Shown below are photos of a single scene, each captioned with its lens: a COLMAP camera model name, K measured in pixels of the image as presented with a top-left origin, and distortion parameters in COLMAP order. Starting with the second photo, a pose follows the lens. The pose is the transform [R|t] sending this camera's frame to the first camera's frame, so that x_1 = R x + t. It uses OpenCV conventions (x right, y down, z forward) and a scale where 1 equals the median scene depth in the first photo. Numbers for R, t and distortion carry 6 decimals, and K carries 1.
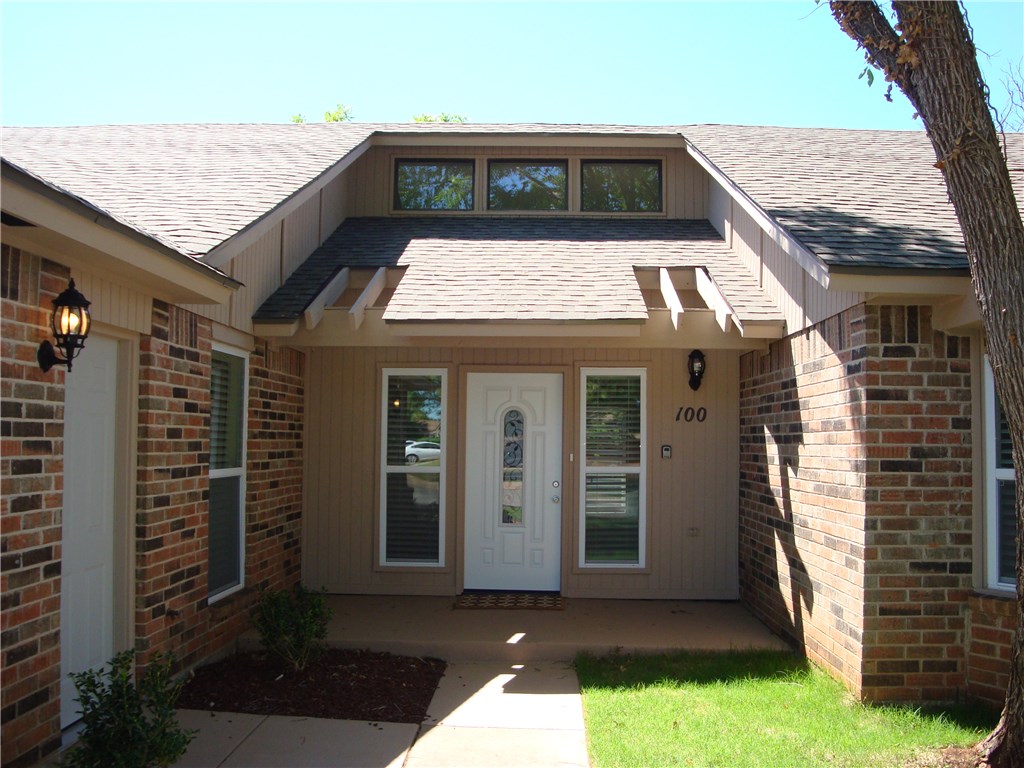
lens RADIAL K [[941.2, 0, 514.8], [0, 941.2, 386.4], [0, 0, 1]] dist [-0.069887, 0.000000]
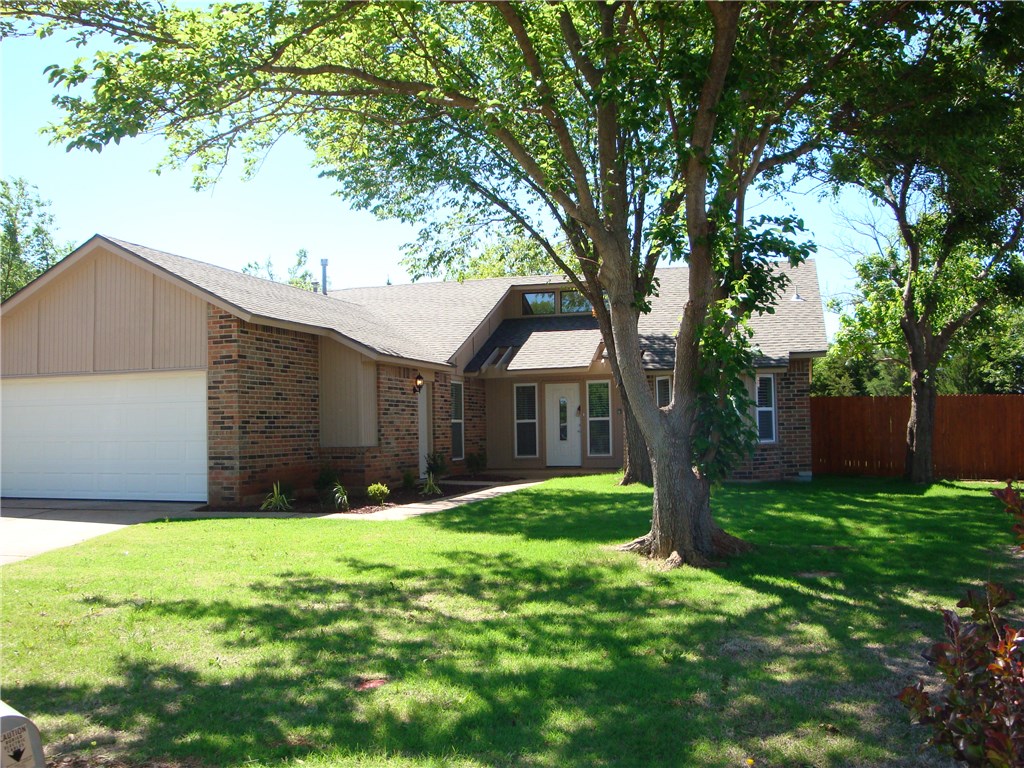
lens RADIAL K [[941.2, 0, 511.6], [0, 941.2, 383.3], [0, 0, 1]] dist [-0.069887, 0.000000]
pose [[0.965348, -0.038377, -0.258128, 0.742267], [0.040666, 0.999167, 0.003535, -0.041208], [0.257777, -0.013909, 0.966104, -2.160748]]
